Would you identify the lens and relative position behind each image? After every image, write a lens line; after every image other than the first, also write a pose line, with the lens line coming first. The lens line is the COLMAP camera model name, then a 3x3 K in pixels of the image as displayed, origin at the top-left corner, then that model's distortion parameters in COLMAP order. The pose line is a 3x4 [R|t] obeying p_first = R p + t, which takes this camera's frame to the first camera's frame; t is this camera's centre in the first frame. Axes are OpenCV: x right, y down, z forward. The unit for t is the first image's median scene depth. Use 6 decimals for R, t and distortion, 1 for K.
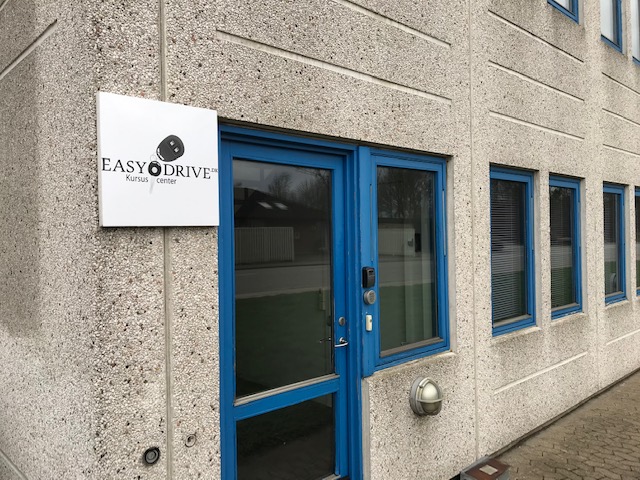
lens RADIAL K [[526.9, 0, 318.6], [0, 526.9, 236.4], [0, 0, 1]] dist [0.048413, -0.048434]
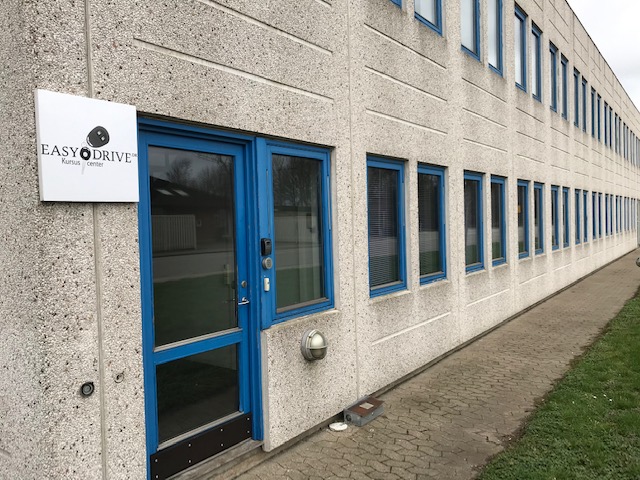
lens RADIAL K [[526.9, 0, 315.5], [0, 526.9, 242.1], [0, 0, 1]] dist [0.048413, -0.048434]
pose [[0.984327, -0.015648, 0.175659, -0.004543], [0.009710, 0.999354, 0.034614, 0.025216], [-0.176088, -0.032366, 0.983842, -0.198041]]
